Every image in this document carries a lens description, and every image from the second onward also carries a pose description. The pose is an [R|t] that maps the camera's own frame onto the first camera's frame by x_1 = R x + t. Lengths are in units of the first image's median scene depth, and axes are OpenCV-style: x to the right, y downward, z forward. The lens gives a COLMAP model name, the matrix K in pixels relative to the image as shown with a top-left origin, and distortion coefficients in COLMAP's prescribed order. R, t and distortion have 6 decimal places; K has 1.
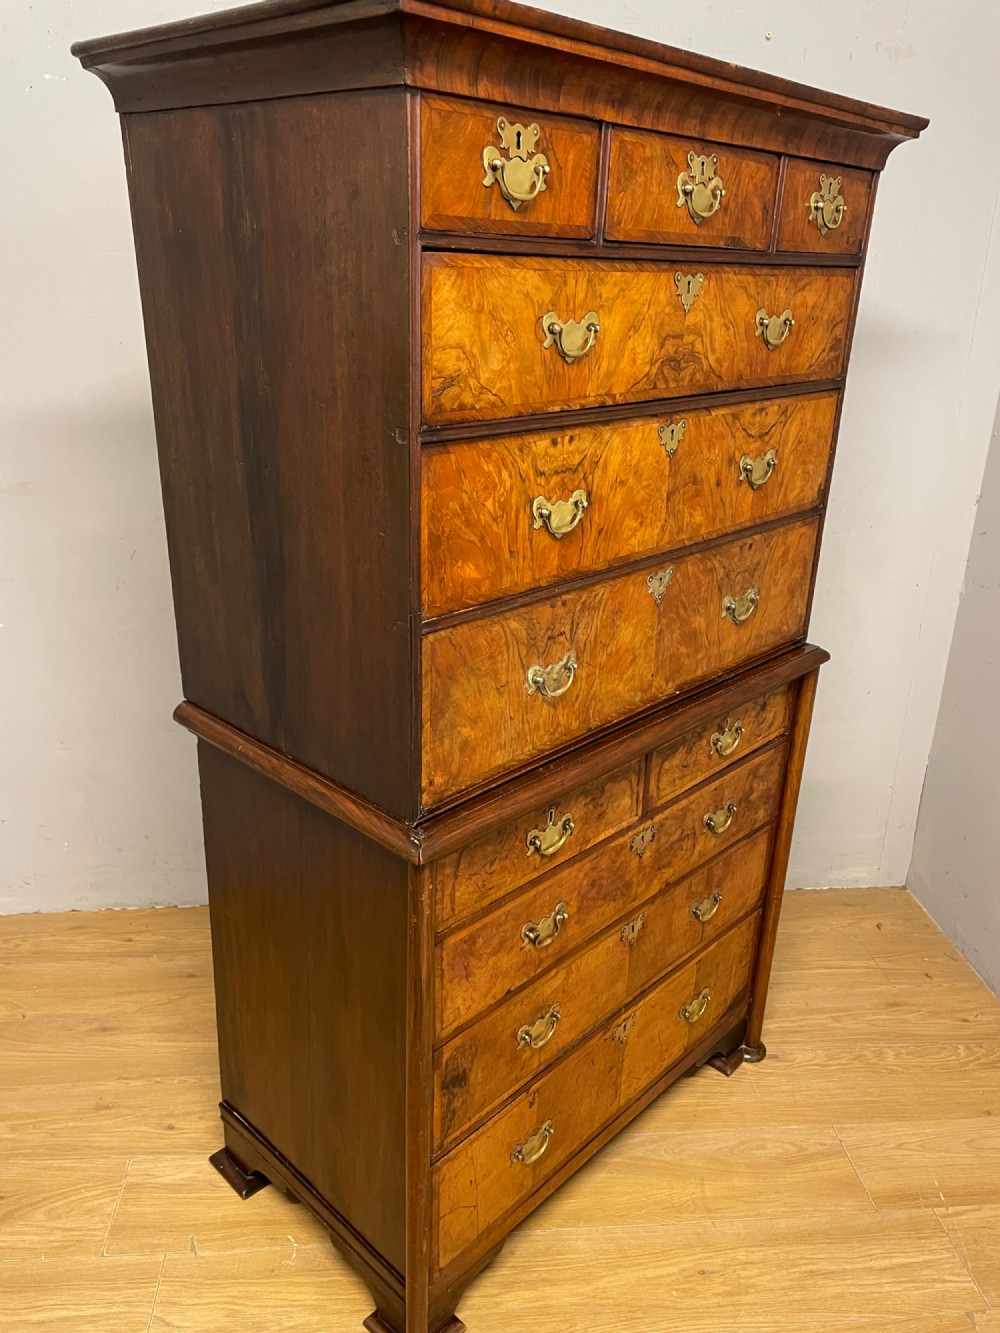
lens RADIAL K [[1015.9, 0, 497.8], [0, 1015.9, 658.4], [0, 0, 1]] dist [0.101584, -0.134062]
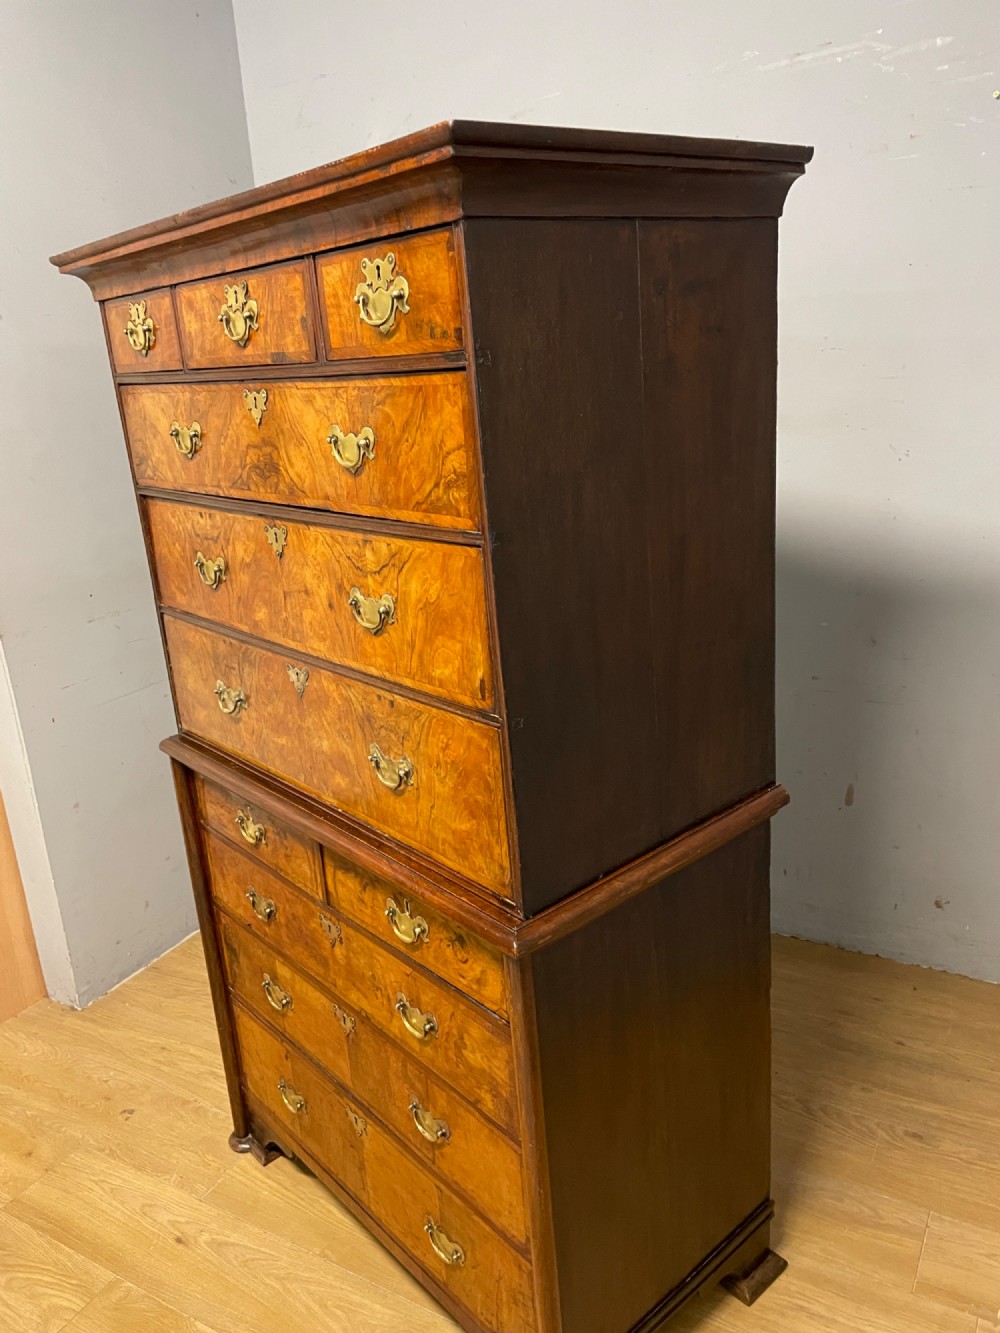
lens RADIAL K [[1015.9, 0, 476.6], [0, 1015.9, 662.6], [0, 0, 1]] dist [0.101584, -0.134062]
pose [[-0.104674, 0.275869, -0.955479, 1.205703], [-0.284492, 0.912301, 0.294570, -0.475384], [0.952947, 0.302660, -0.017012, 1.269927]]
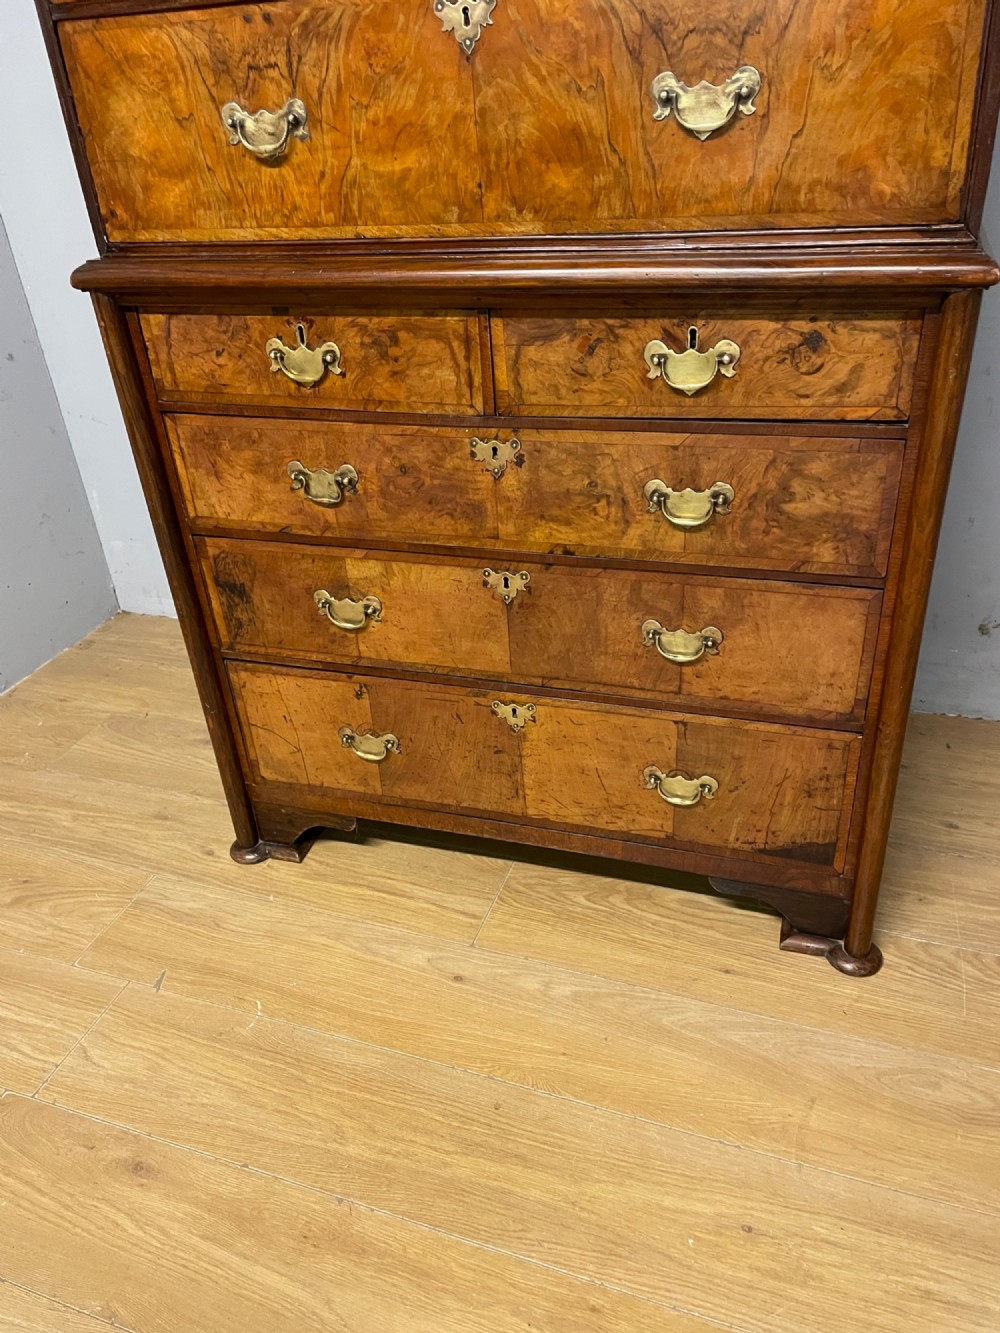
lens RADIAL K [[1015.9, 0, 490.1], [0, 1015.9, 683.2], [0, 0, 1]] dist [0.101584, -0.134062]
pose [[0.430577, 0.421969, -0.797838, 0.947726], [-0.246835, 0.905332, 0.345610, 0.087028], [0.868145, 0.048123, 0.493972, 0.753358]]
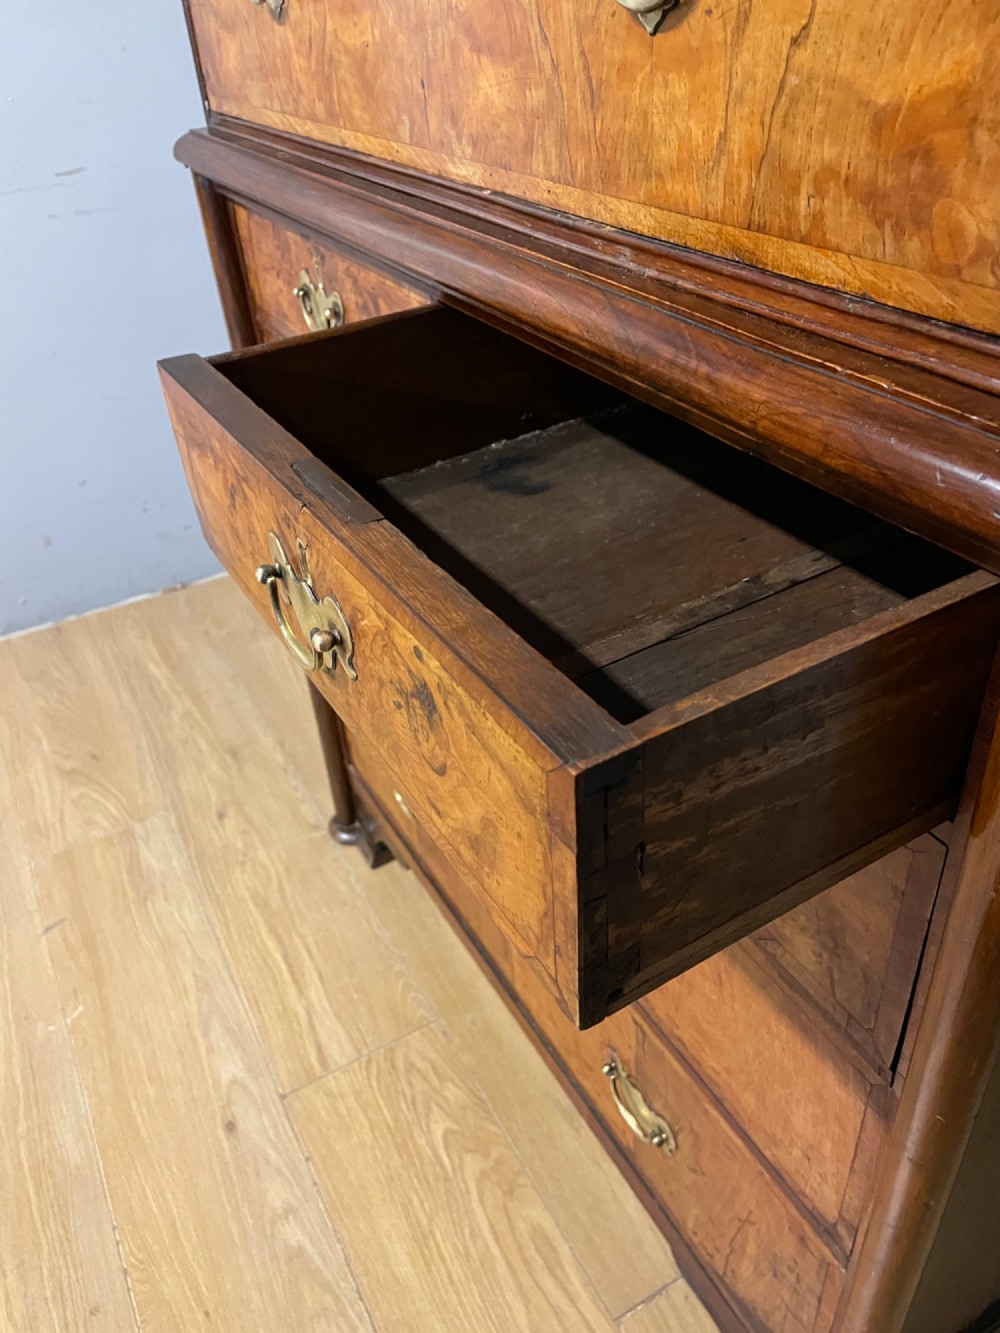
lens RADIAL K [[1015.9, 0, 486.4], [0, 1015.9, 675.6], [0, 0, 1]] dist [0.101584, -0.134062]
pose [[-0.298889, 0.551346, -0.778899, 0.645458], [-0.278570, 0.730250, 0.623806, -0.079401], [0.912723, 0.403427, -0.064675, 1.264729]]
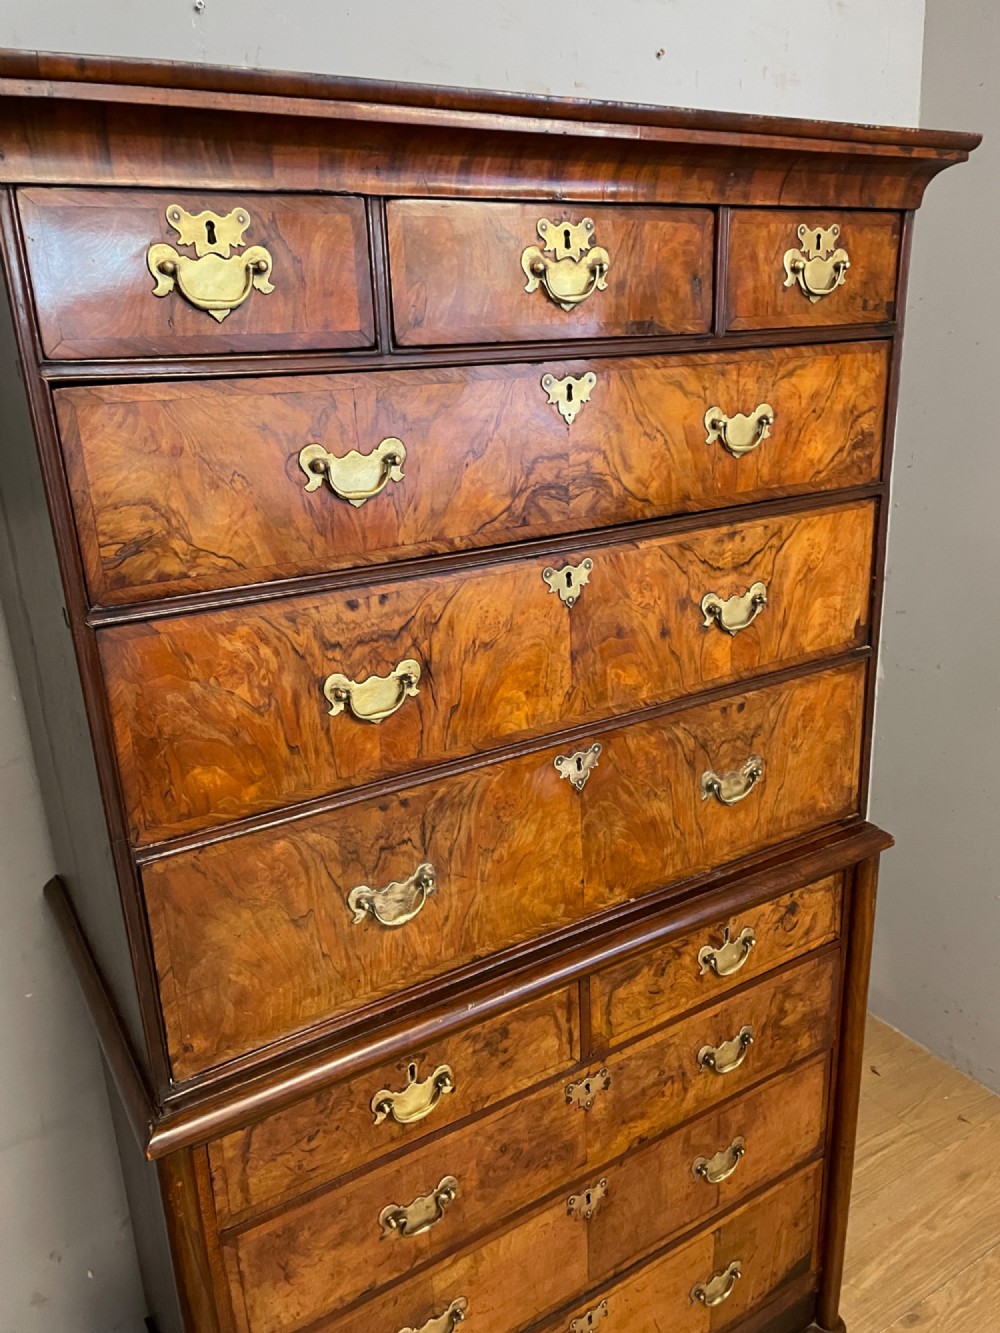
lens RADIAL K [[1015.9, 0, 494.3], [0, 1015.9, 659.5], [0, 0, 1]] dist [0.101584, -0.134062]
pose [[0.966634, 0.012760, -0.255843, 0.315400], [-0.026358, 0.998412, -0.049792, -0.121016], [0.254801, 0.054874, 0.965435, 0.260891]]
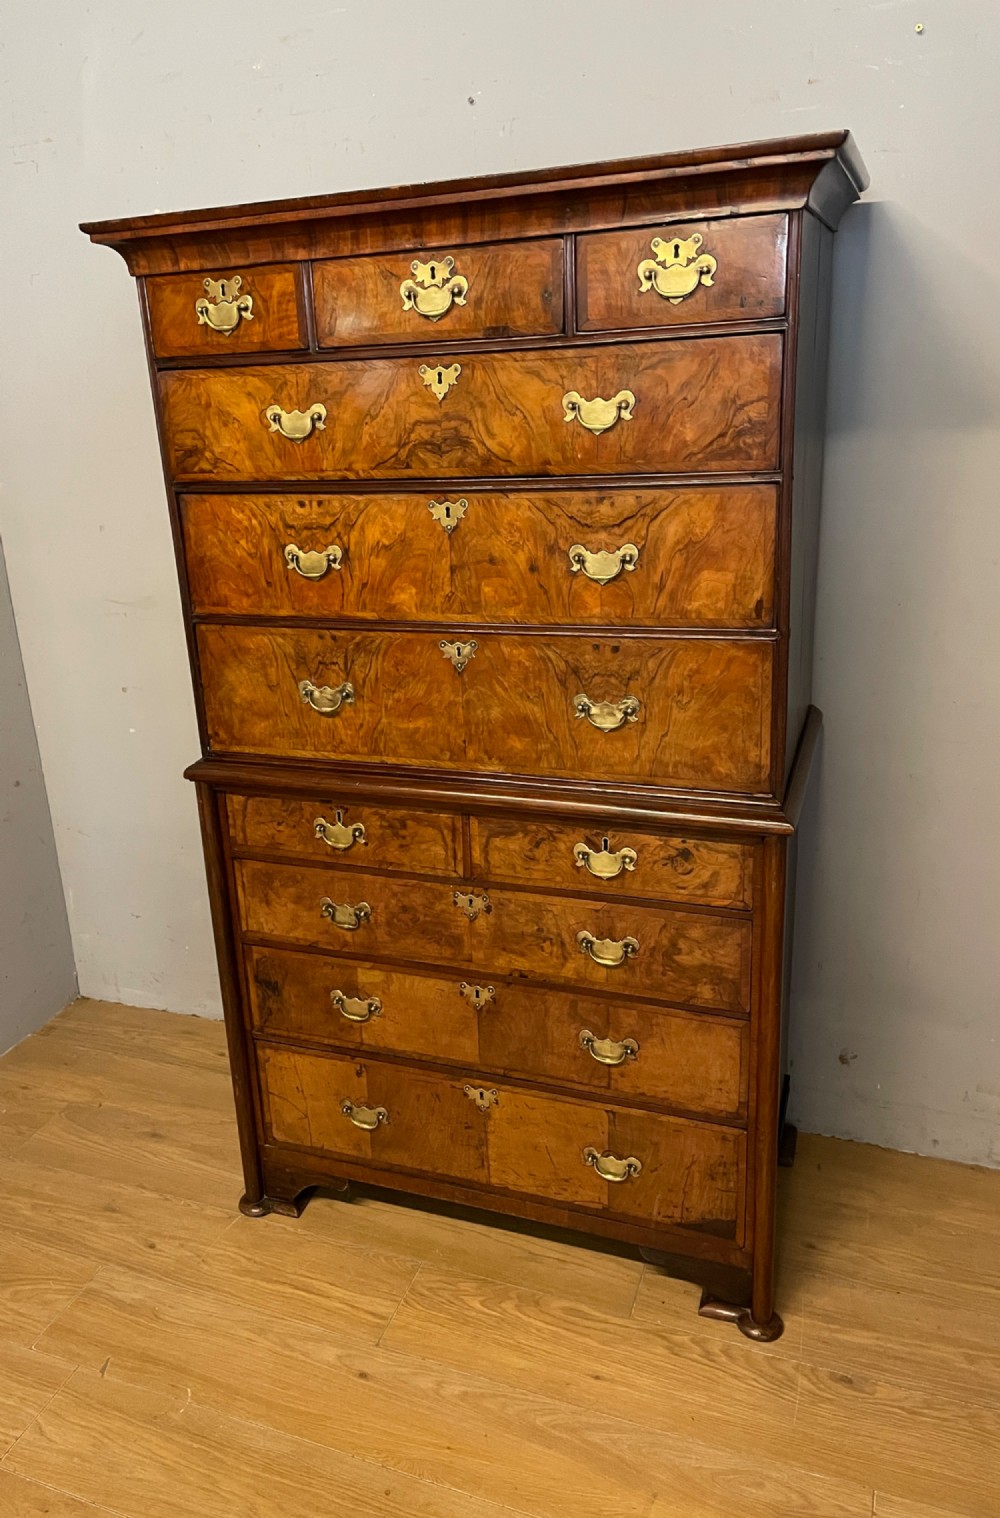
lens RADIAL K [[1155.0, 0, 421.6], [0, 1155.0, 750.8], [0, 0, 1]] dist [0.091514, -0.108128]
pose [[0.375070, 0.246590, -0.893597, 1.338292], [-0.267310, 0.951793, 0.150451, -0.156919], [0.887619, 0.182438, 0.422905, 0.508581]]
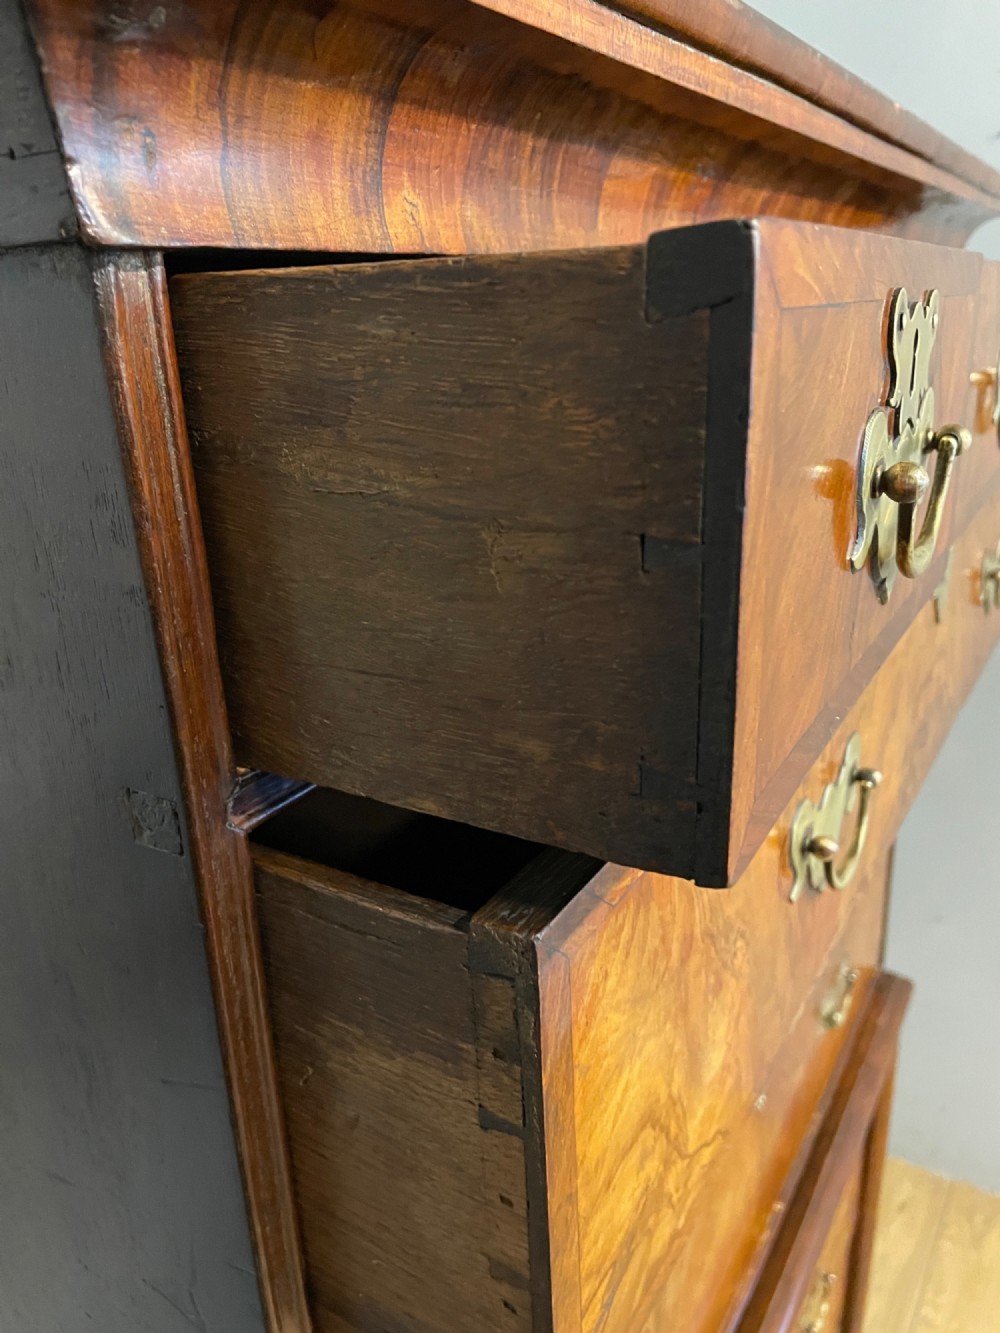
lens RADIAL K [[1015.9, 0, 498.2], [0, 1015.9, 663.5], [0, 0, 1]] dist [0.101584, -0.134062]
pose [[0.976853, -0.128403, 0.171088, -0.080933], [0.134238, 0.990684, -0.022937, -0.324424], [-0.166549, 0.045373, 0.984989, 0.570888]]
